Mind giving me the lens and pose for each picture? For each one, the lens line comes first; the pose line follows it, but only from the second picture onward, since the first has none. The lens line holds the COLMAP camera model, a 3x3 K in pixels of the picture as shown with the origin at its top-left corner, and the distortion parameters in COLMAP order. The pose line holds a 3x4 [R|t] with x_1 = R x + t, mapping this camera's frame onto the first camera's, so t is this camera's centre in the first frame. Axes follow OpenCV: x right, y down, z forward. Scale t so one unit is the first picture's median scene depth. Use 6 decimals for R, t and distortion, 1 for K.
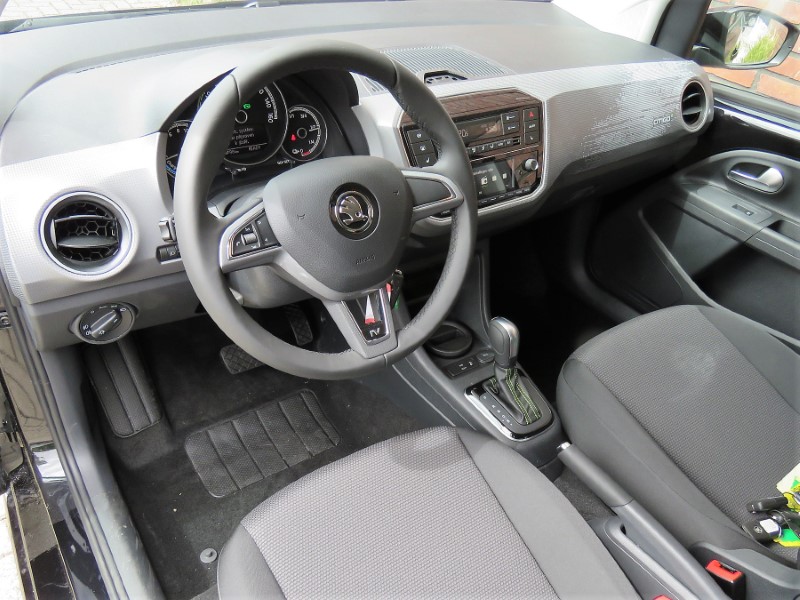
lens RADIAL K [[632.6, 0, 399.9], [0, 632.6, 339.1], [0, 0, 1]] dist [-0.005772, -0.001407]
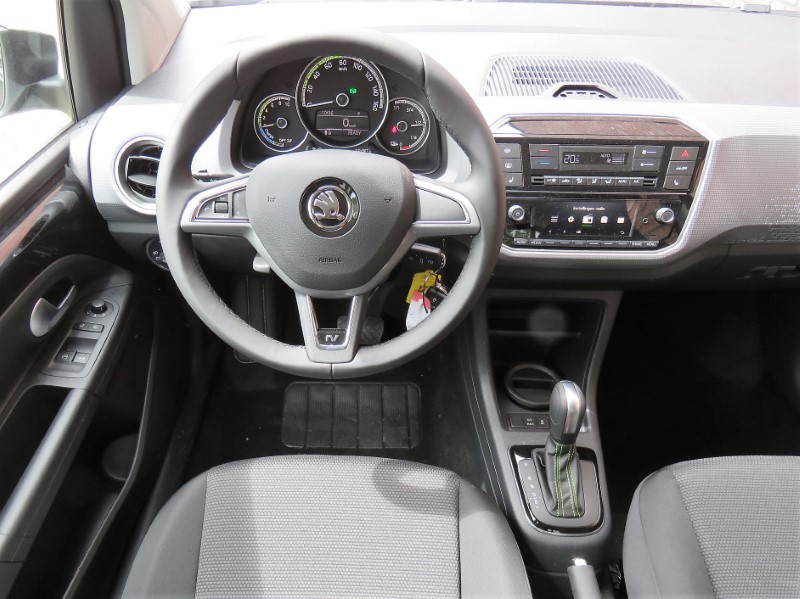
lens RADIAL K [[606.8, 0, 370.8], [0, 606.8, 315.8], [0, 0, 1]] dist [0.001445, 0.000124]
pose [[0.816378, 0.314507, -0.484368, 0.348059], [-0.324774, 0.943537, 0.065264, -0.095839], [0.477545, 0.104030, 0.872427, 0.191307]]
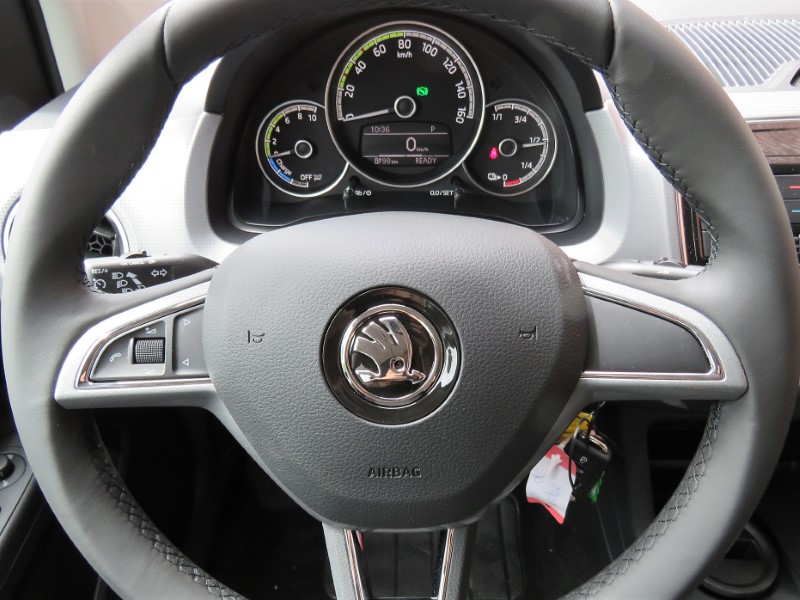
lens RADIAL K [[611.6, 0, 400.2], [0, 611.6, 290.4], [0, 0, 1]] dist [0.003719, 0.004519]
pose [[0.801312, 0.267131, -0.535294, 0.095858], [-0.299280, 0.953756, 0.027950, -0.188944], [0.518006, 0.137806, 0.844203, 0.500148]]
